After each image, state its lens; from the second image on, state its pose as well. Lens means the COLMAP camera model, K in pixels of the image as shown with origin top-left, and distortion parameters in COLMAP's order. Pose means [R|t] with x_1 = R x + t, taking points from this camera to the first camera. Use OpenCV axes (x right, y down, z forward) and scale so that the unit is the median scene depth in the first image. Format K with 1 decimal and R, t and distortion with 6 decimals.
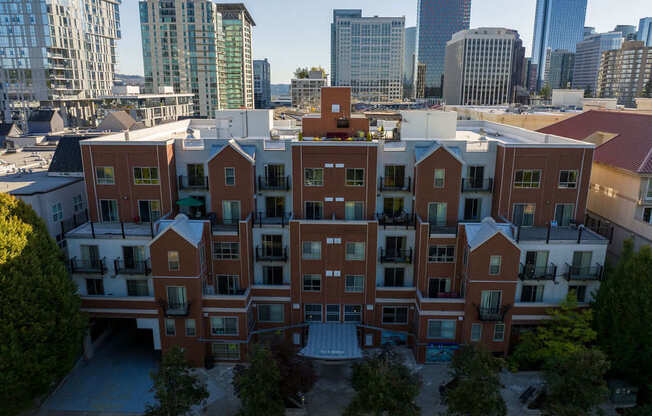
lens RADIAL K [[456.3, 0, 327.1], [0, 456.3, 208.9], [0, 0, 1]] dist [-0.036051, 0.003466]
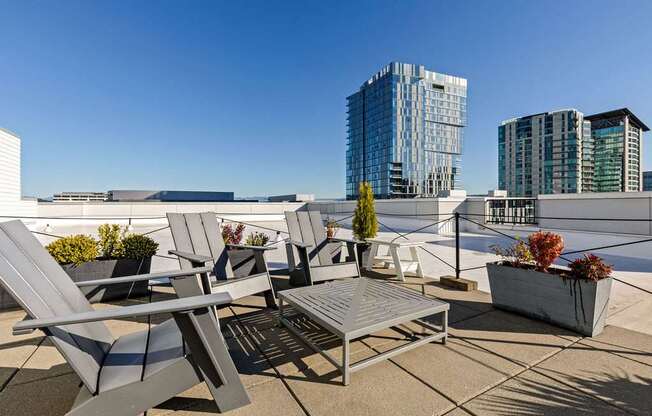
lens RADIAL K [[292.1, 0, 320.7], [0, 292.1, 206.5], [0, 0, 1]] dist [-0.000524, 0.000807]
pose [[0.519154, -0.002714, -0.854676, 0.008179], [-0.211353, 0.968529, -0.131458, -0.070333], [0.828136, 0.248885, 0.502242, 0.389773]]
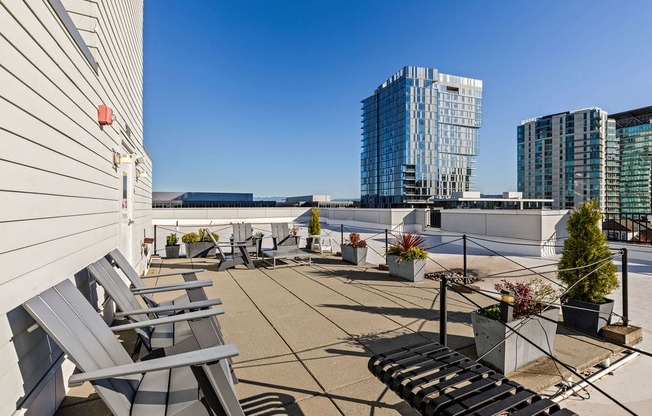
lens RADIAL K [[292.1, 0, 319.7], [0, 292.1, 207.0], [0, 0, 1]] dist [-0.000524, 0.000807]
pose [[0.462633, -0.000795, -0.886550, 0.039121], [-0.221359, 0.968223, -0.116381, -0.071090], [0.858470, 0.250088, 0.447756, 0.382155]]
